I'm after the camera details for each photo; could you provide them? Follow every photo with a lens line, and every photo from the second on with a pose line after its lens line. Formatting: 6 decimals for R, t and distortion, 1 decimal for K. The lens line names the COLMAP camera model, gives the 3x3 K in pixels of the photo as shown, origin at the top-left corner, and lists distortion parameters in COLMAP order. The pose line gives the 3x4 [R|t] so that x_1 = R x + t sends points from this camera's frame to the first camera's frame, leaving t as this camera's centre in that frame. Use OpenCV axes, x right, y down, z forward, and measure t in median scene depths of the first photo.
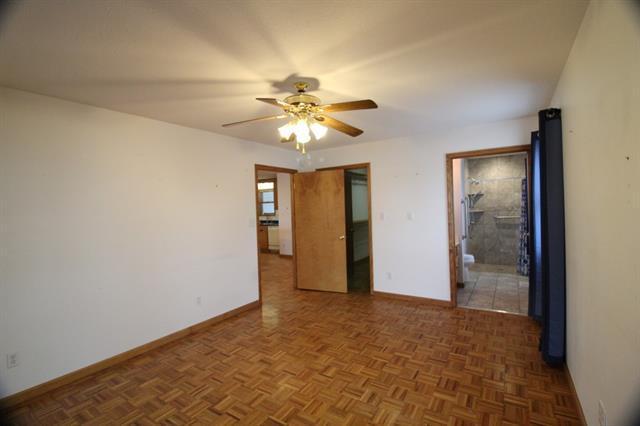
lens RADIAL K [[297.2, 0, 321.8], [0, 297.2, 209.1], [0, 0, 1]] dist [0.000005, -0.000760]
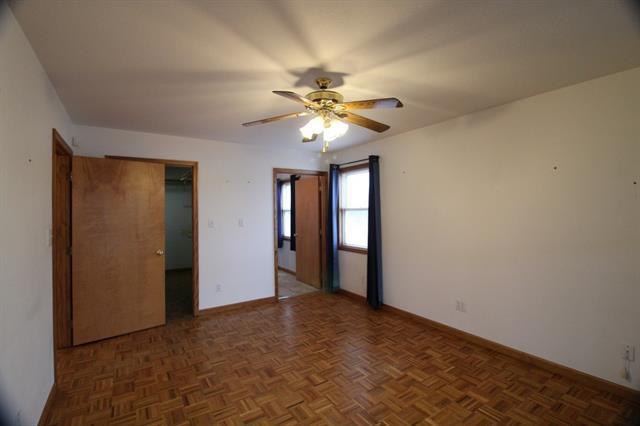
lens RADIAL K [[297.2, 0, 321.8], [0, 297.2, 209.1], [0, 0, 1]] dist [0.000005, -0.000760]
pose [[0.385499, 0.028284, 0.922275, -0.707357], [-0.008339, 0.999596, -0.027169, -0.000025], [-0.922670, 0.002783, 0.385579, 0.462719]]
